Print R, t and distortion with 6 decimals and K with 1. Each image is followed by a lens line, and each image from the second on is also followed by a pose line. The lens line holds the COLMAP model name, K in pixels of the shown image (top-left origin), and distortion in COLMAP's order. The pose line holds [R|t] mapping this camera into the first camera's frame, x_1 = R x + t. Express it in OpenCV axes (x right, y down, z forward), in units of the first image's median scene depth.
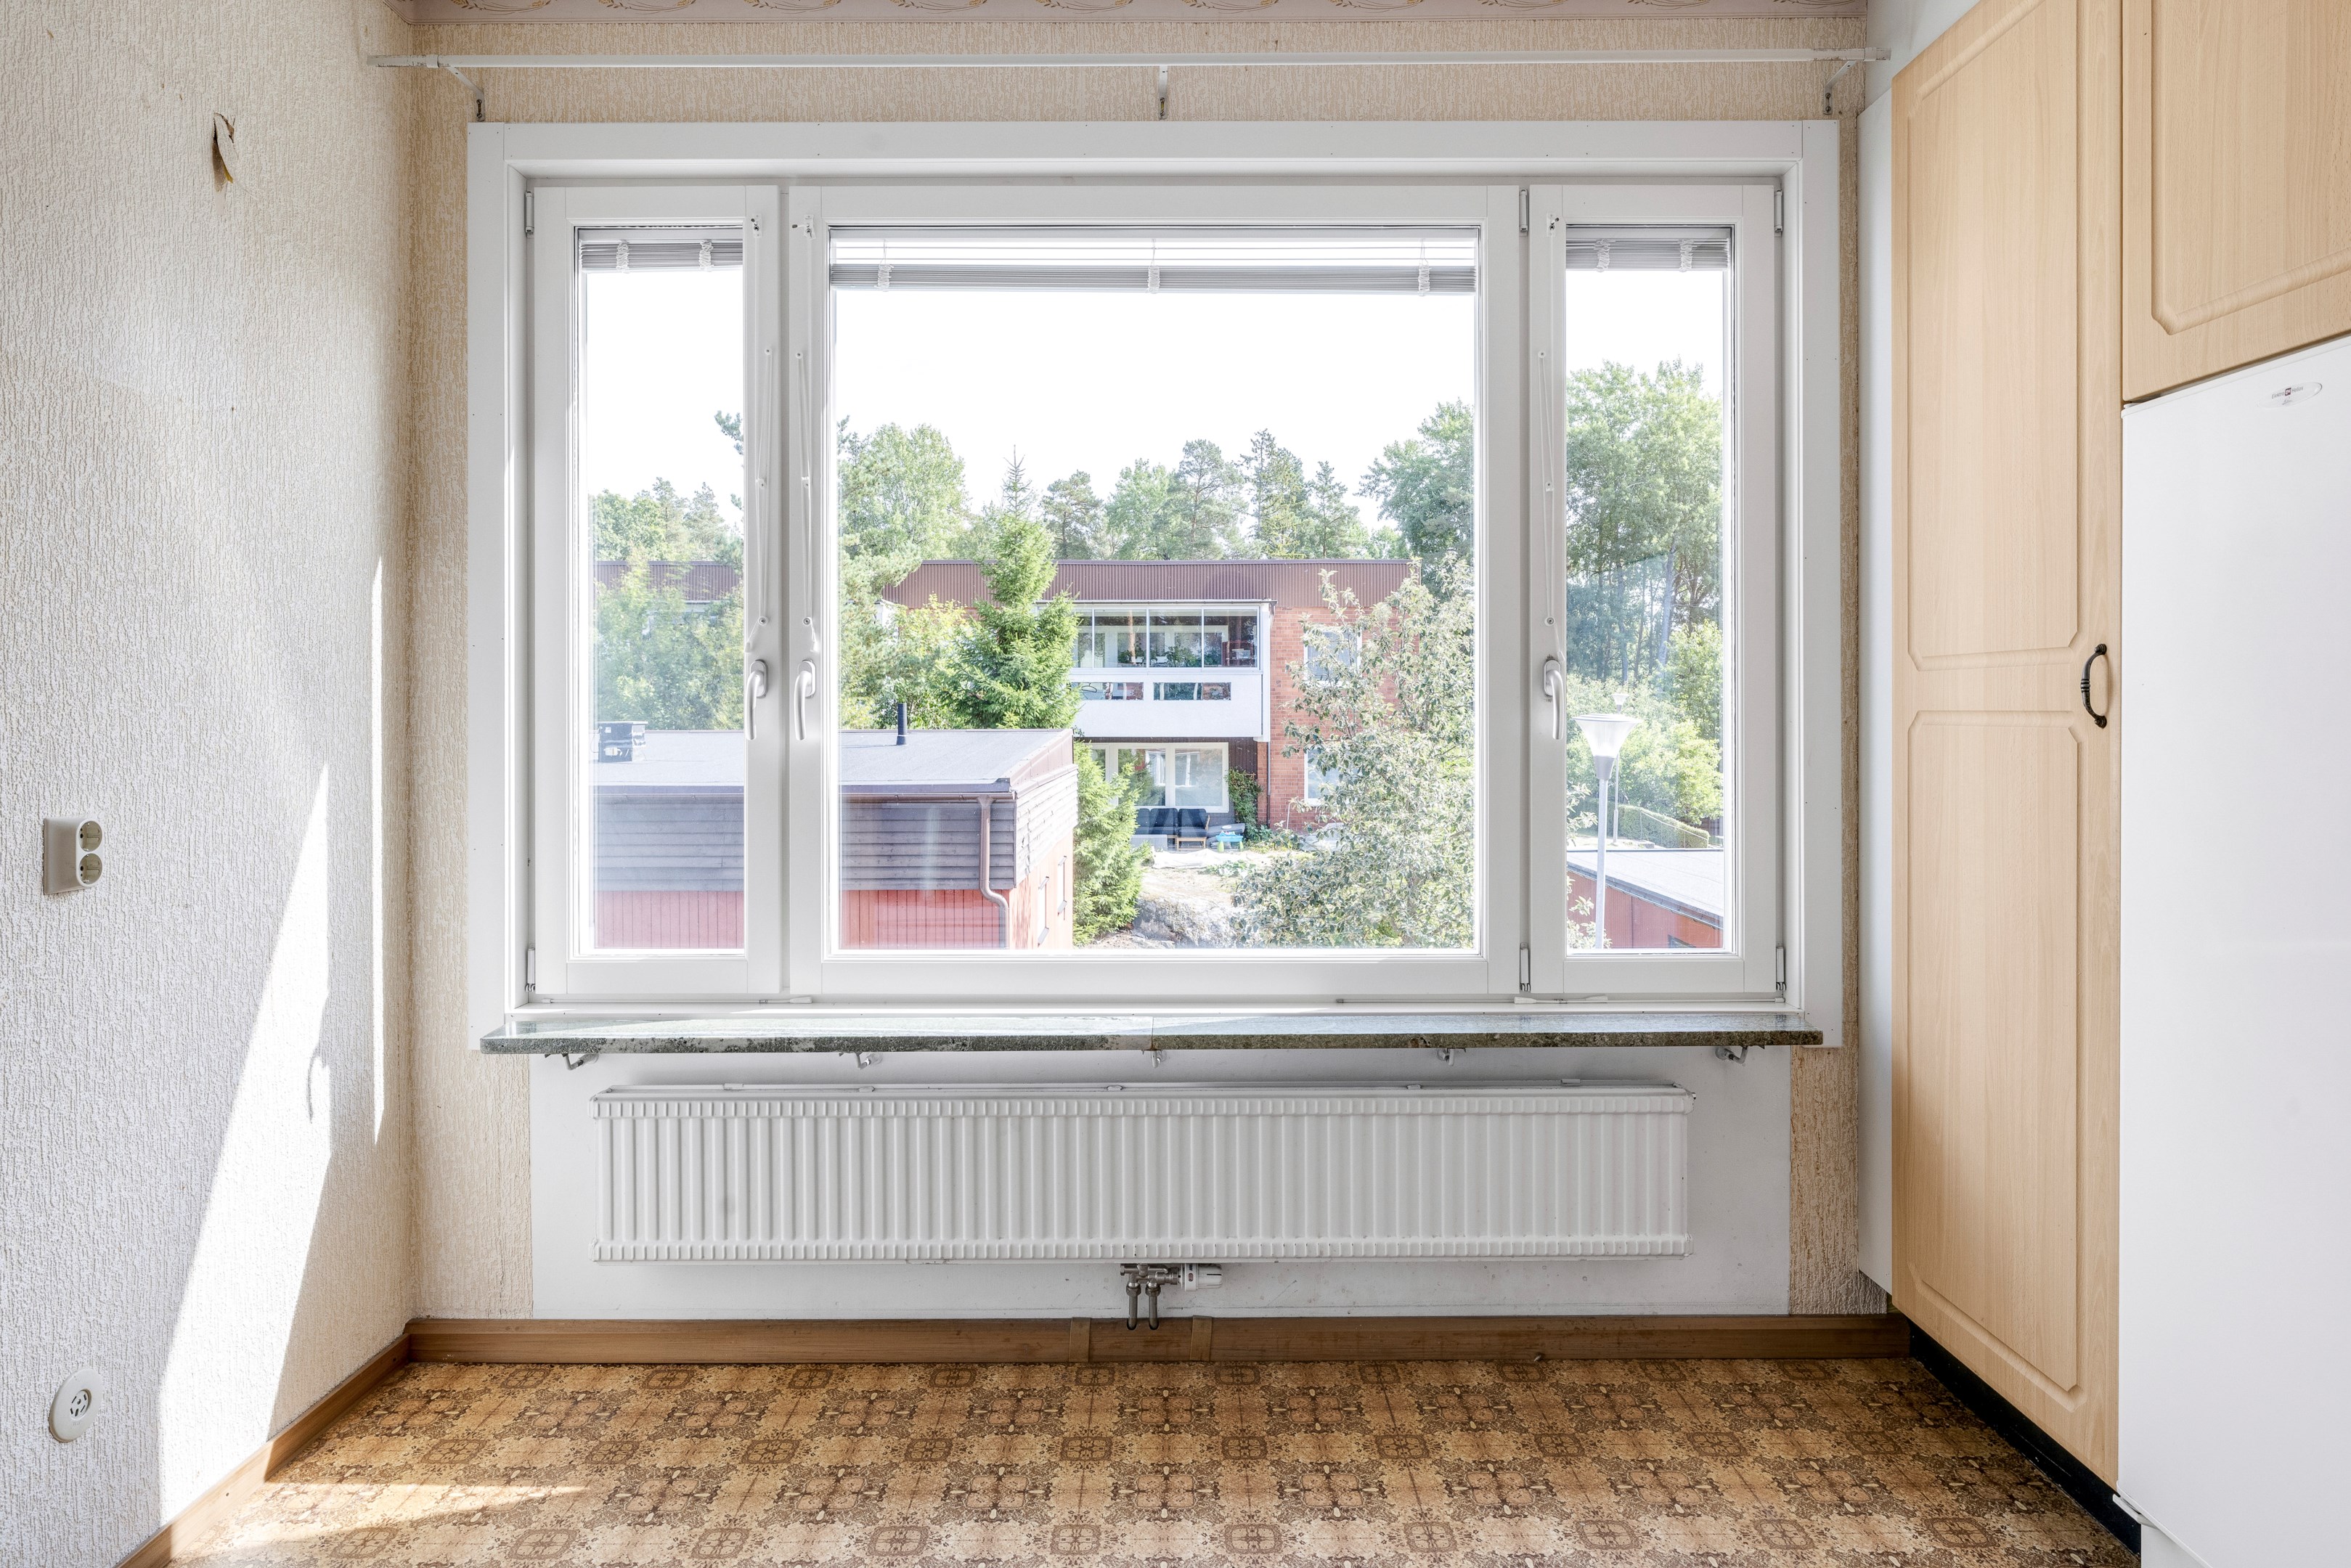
lens RADIAL K [[1429.3, 0, 1171.9], [0, 1429.3, 712.2], [0, 0, 1]] dist [-0.004609, 0.001489]
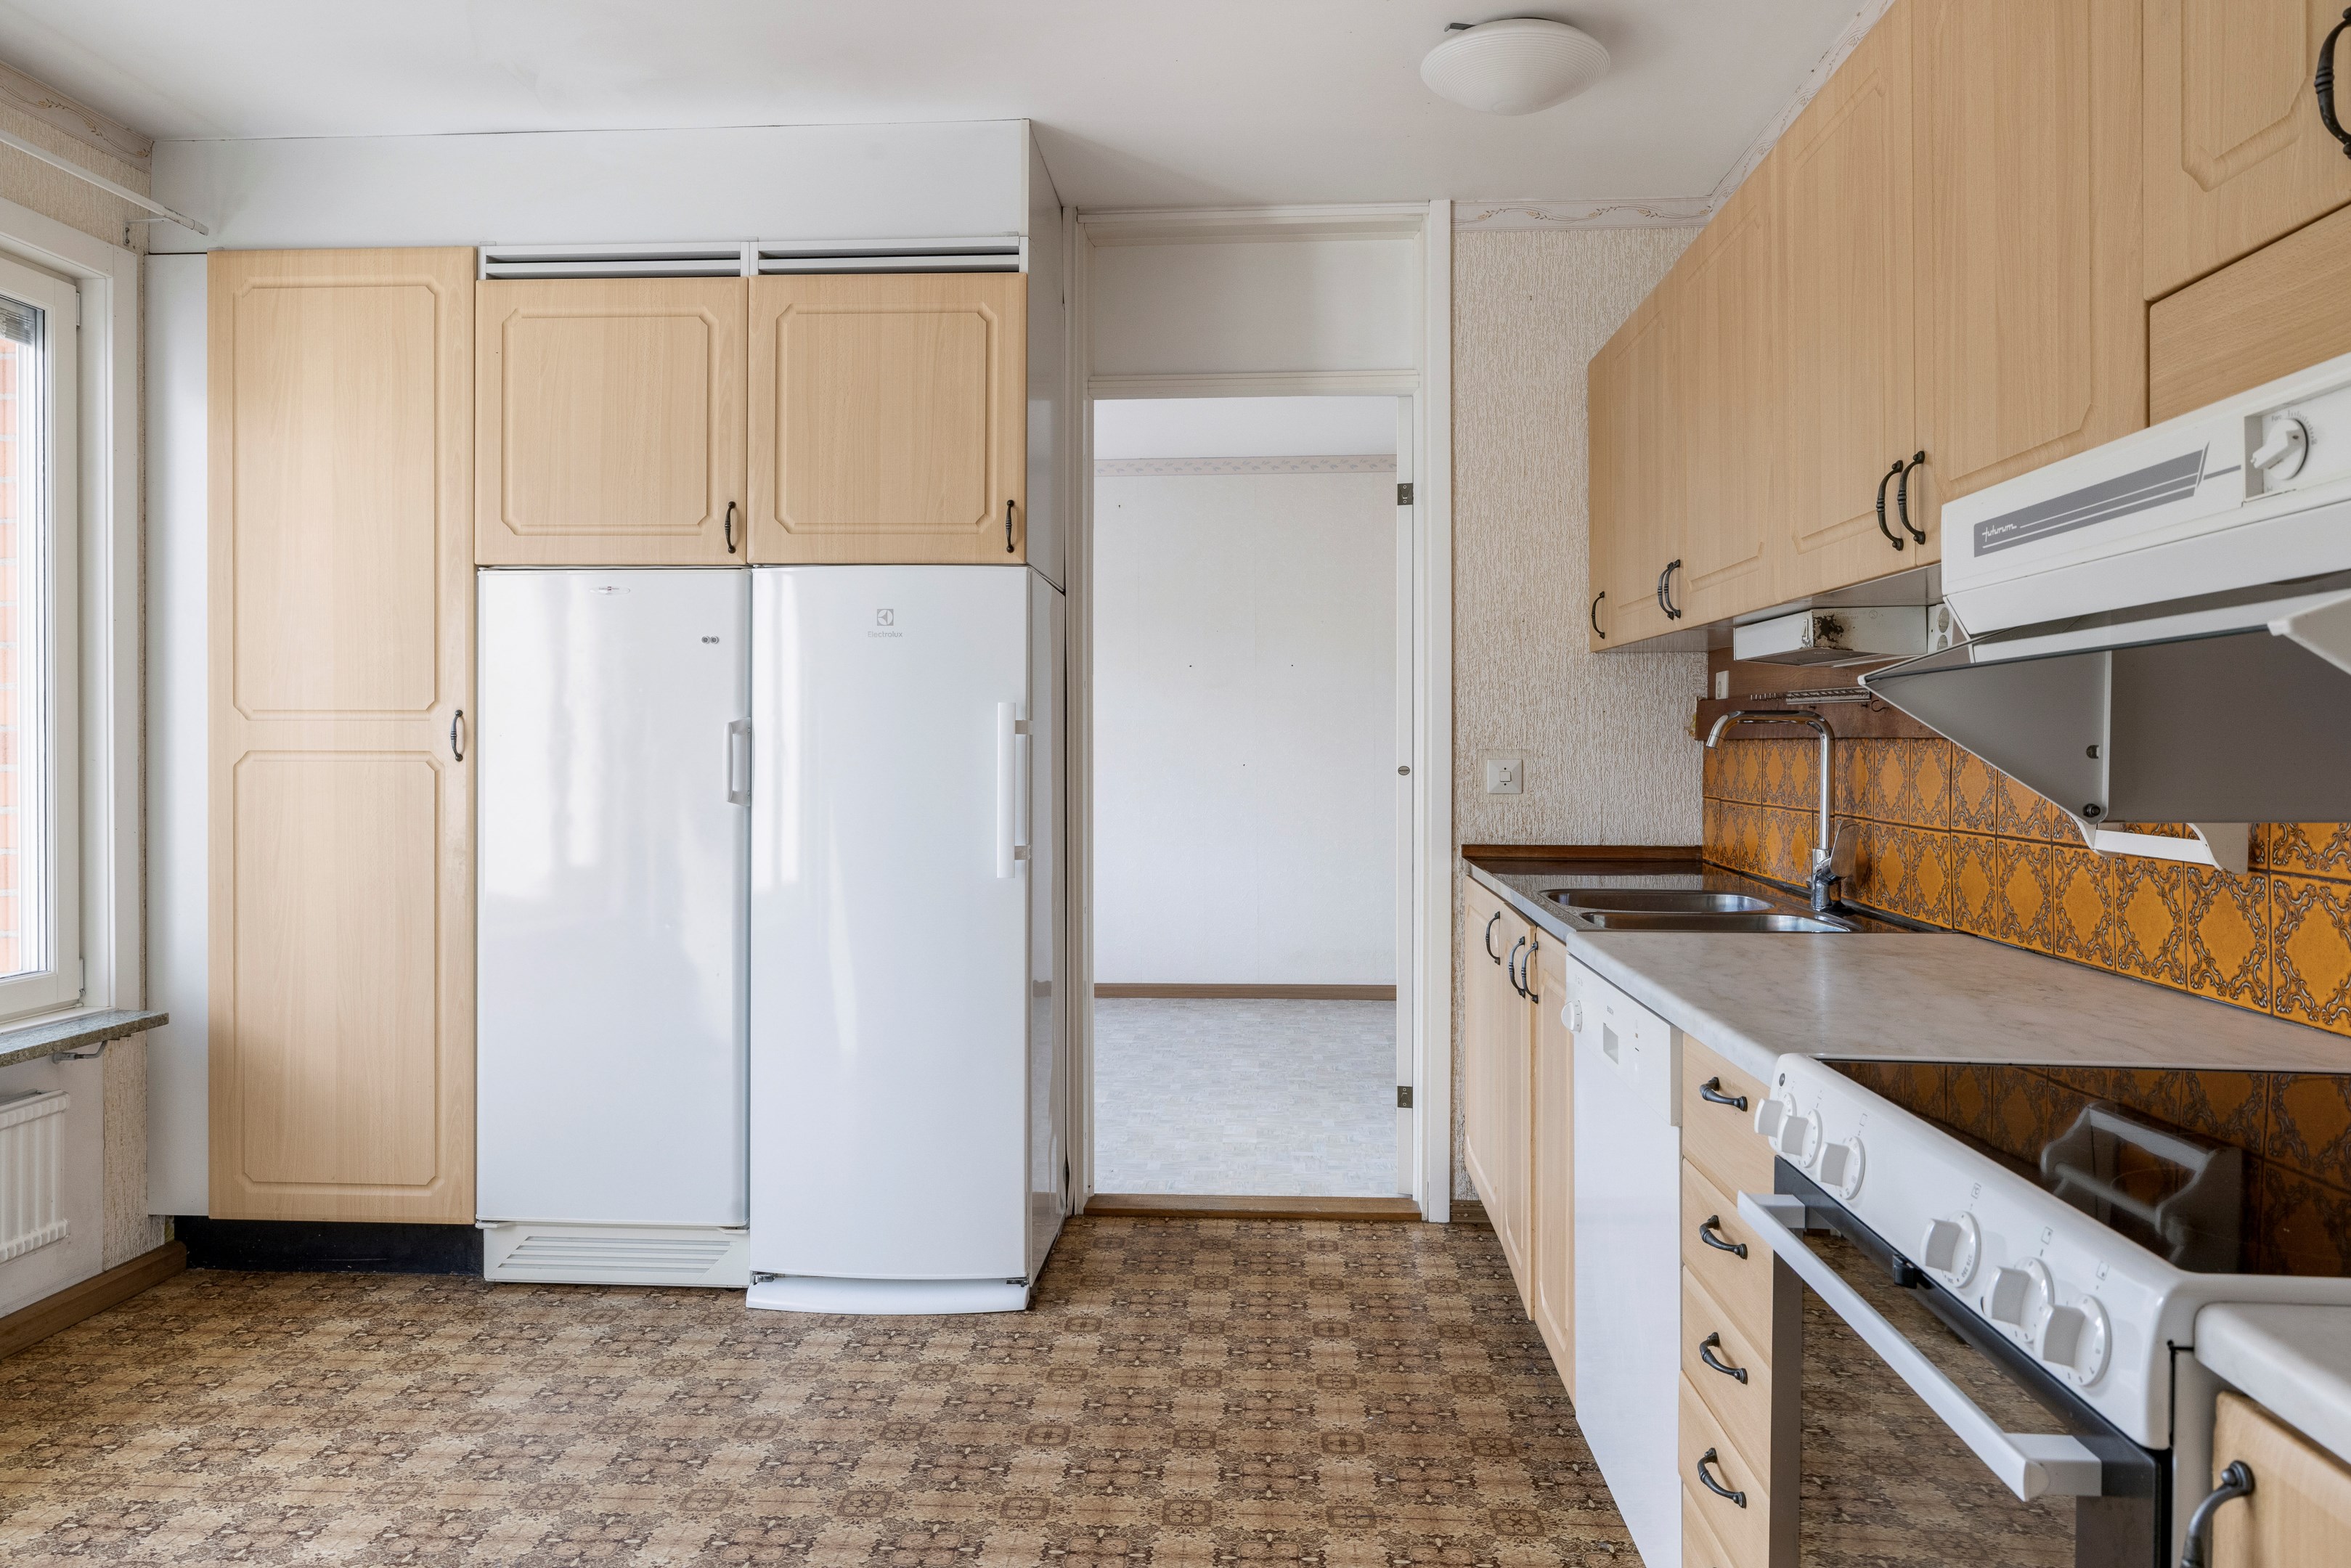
lens RADIAL K [[1532.6, 0, 1186.5], [0, 1532.6, 753.8], [0, 0, 1]] dist [-0.003748, 0.000872]
pose [[0.048243, -0.002758, 0.998832, -0.081335], [0.000057, 0.999996, 0.002758, -0.000188], [-0.998836, -0.000076, 0.048243, 0.006681]]
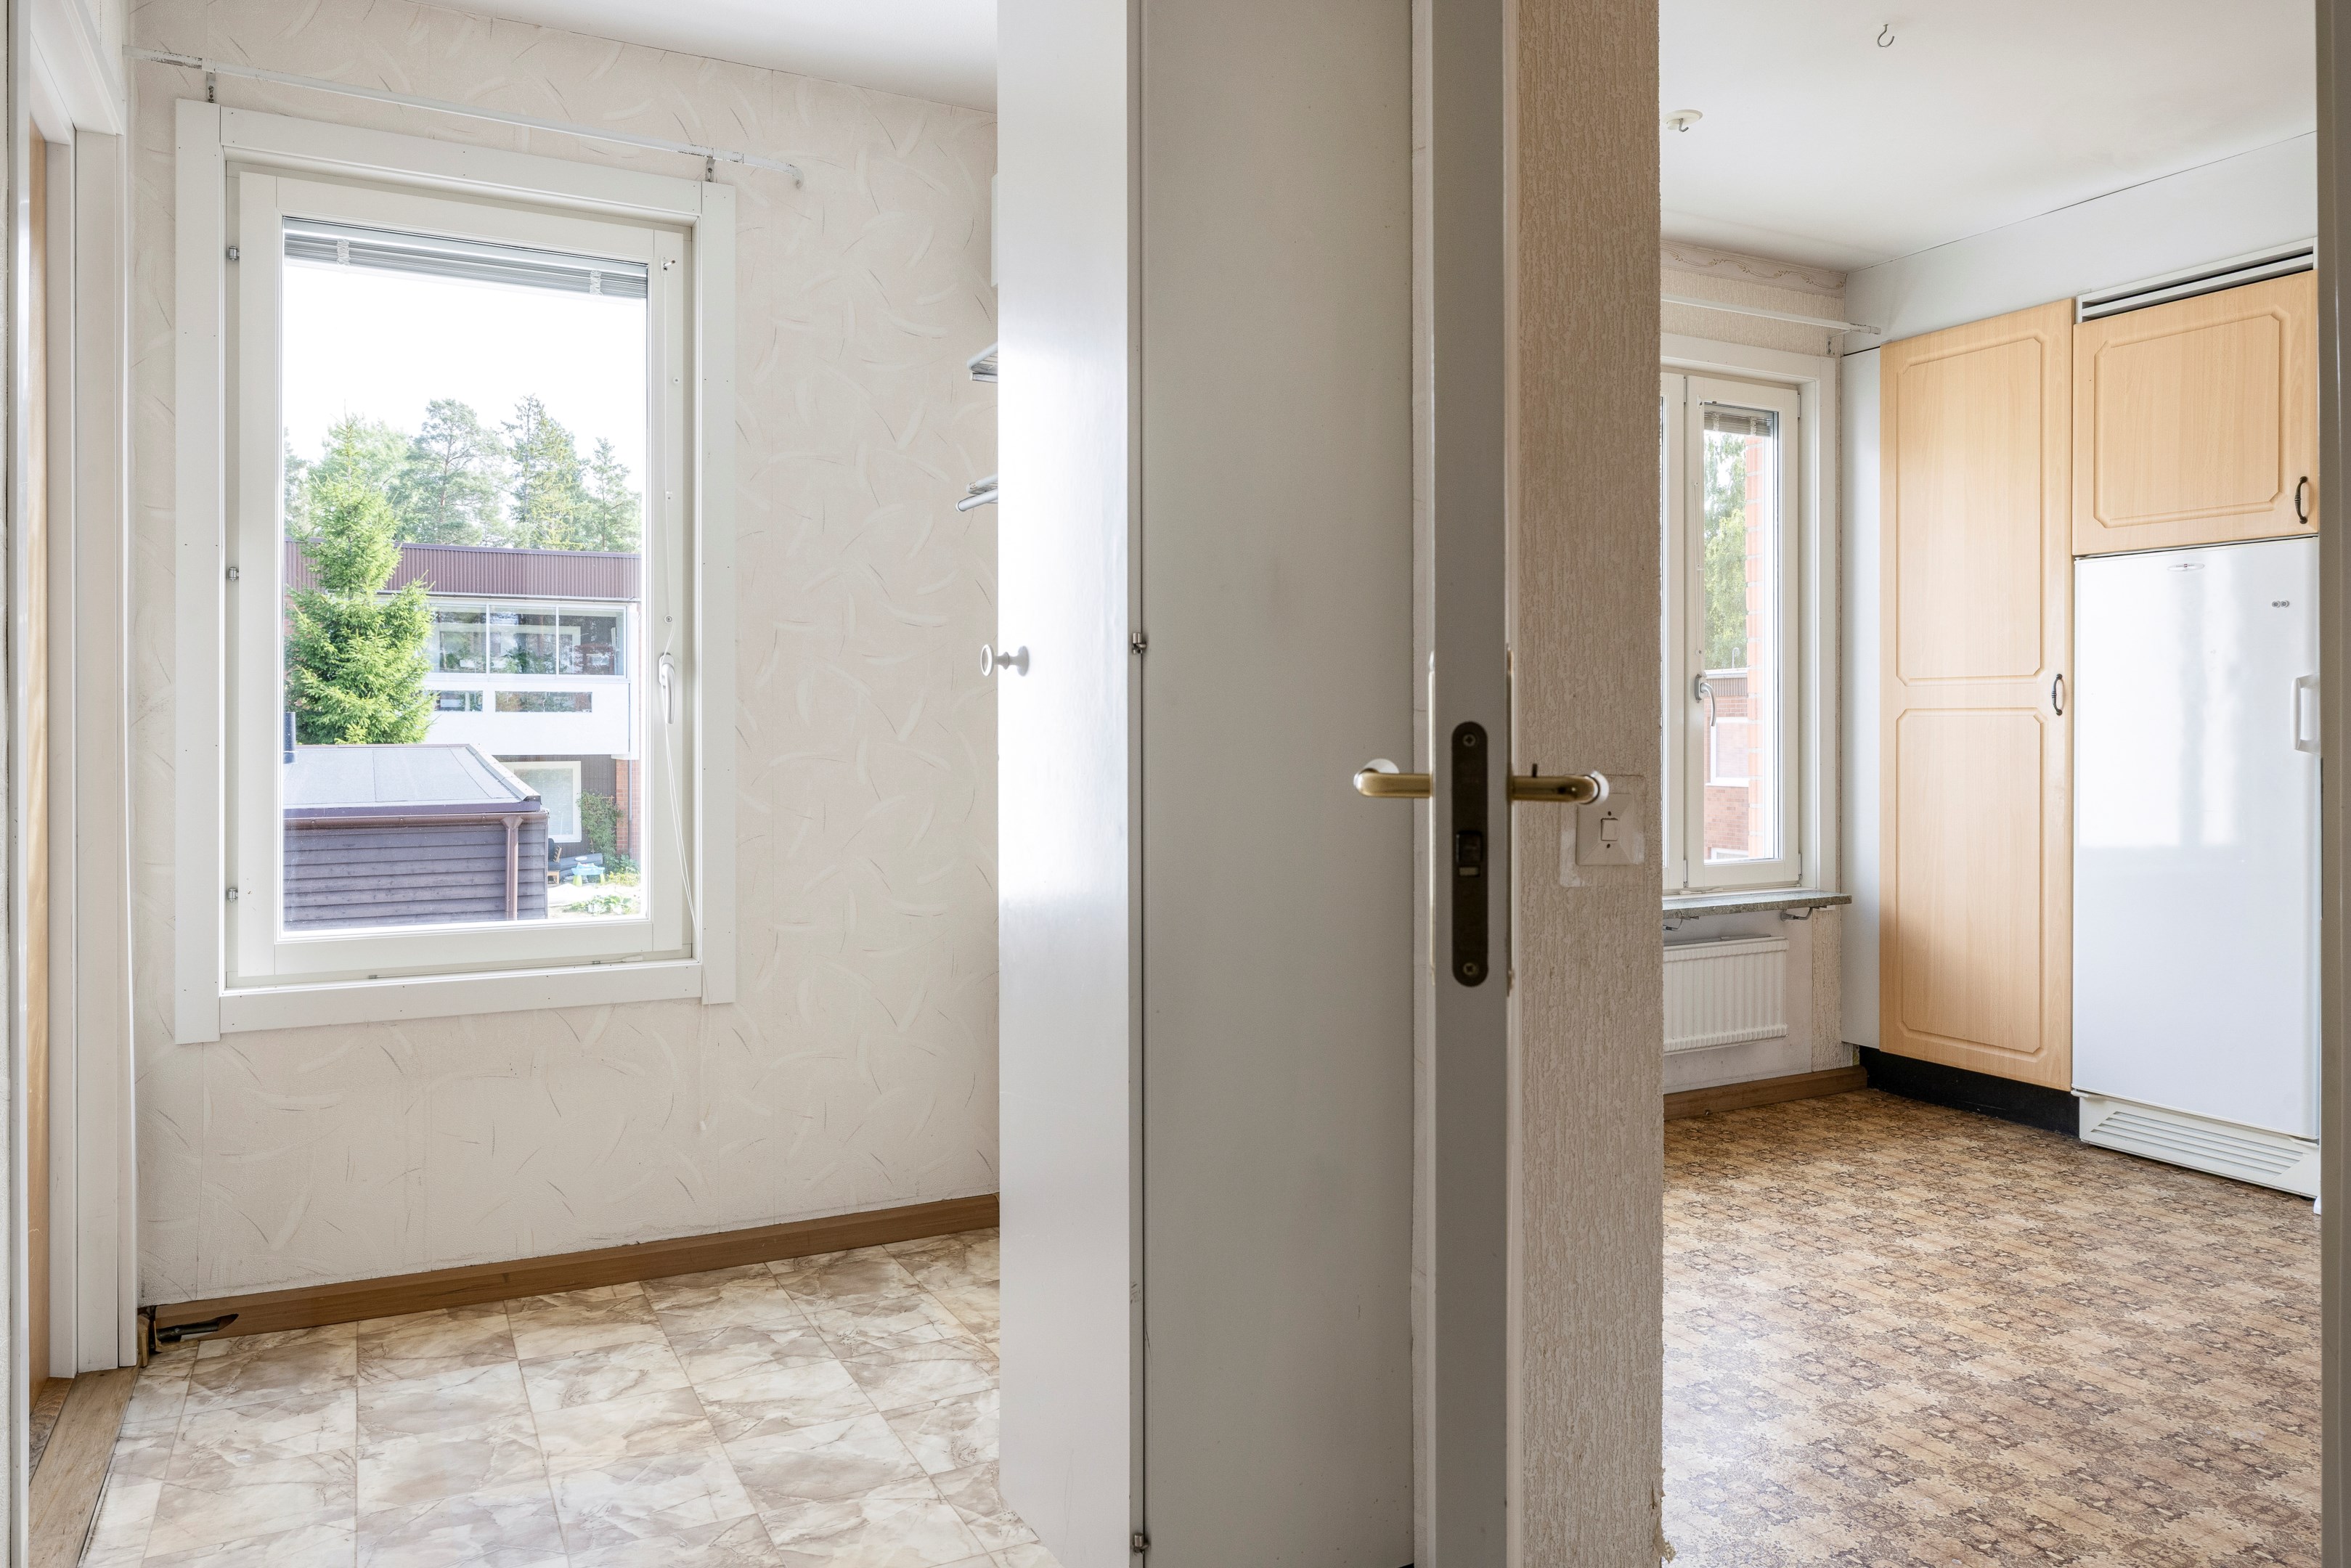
lens RADIAL K [[1585.4, 0, 1186.2], [0, 1585.4, 727.6], [0, 0, 1]] dist [-0.003270, 0.002461]
pose [[0.882397, 0.002127, 0.470501, -0.115244], [-0.001410, 0.999997, -0.001877, 0.002630], [-0.470504, 0.000993, 0.882397, -0.030632]]
